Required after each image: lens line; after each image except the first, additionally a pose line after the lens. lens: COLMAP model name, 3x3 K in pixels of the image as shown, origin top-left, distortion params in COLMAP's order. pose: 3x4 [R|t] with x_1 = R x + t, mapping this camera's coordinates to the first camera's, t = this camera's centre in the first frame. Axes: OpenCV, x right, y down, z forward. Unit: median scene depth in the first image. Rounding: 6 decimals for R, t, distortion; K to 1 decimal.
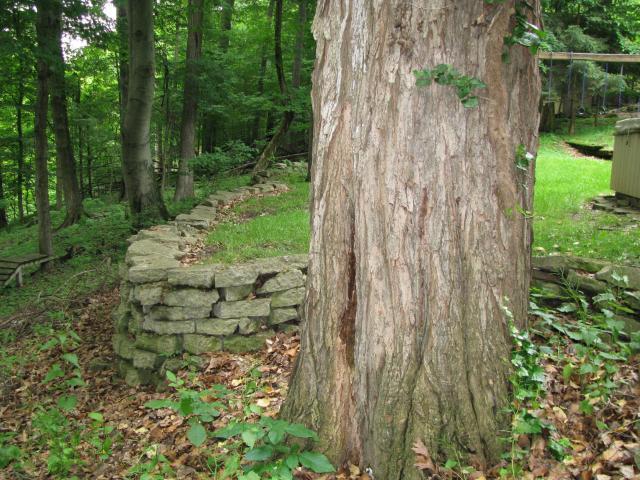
lens RADIAL K [[679.8, 0, 320.0], [0, 679.8, 240.0], [0, 0, 1]] dist [-0.140352, -0.004451]
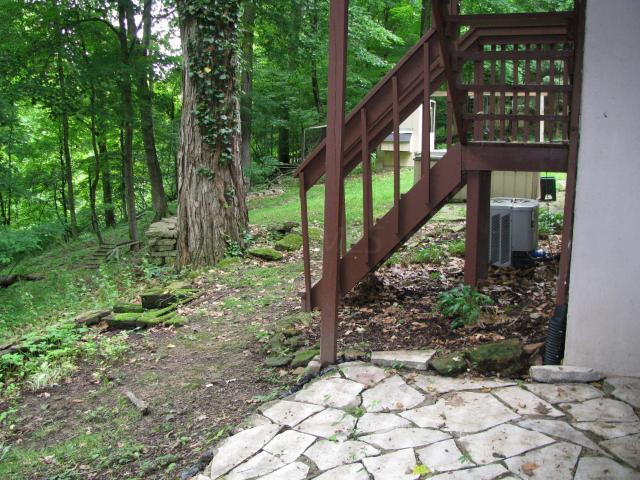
lens RADIAL K [[679.8, 0, 320.0], [0, 679.8, 240.0], [0, 0, 1]] dist [-0.140352, -0.004451]
pose [[0.988057, -0.016221, -0.153232, 0.975845], [0.017218, 0.999838, 0.005183, 0.091235], [0.153123, -0.007760, 0.988177, -1.822038]]
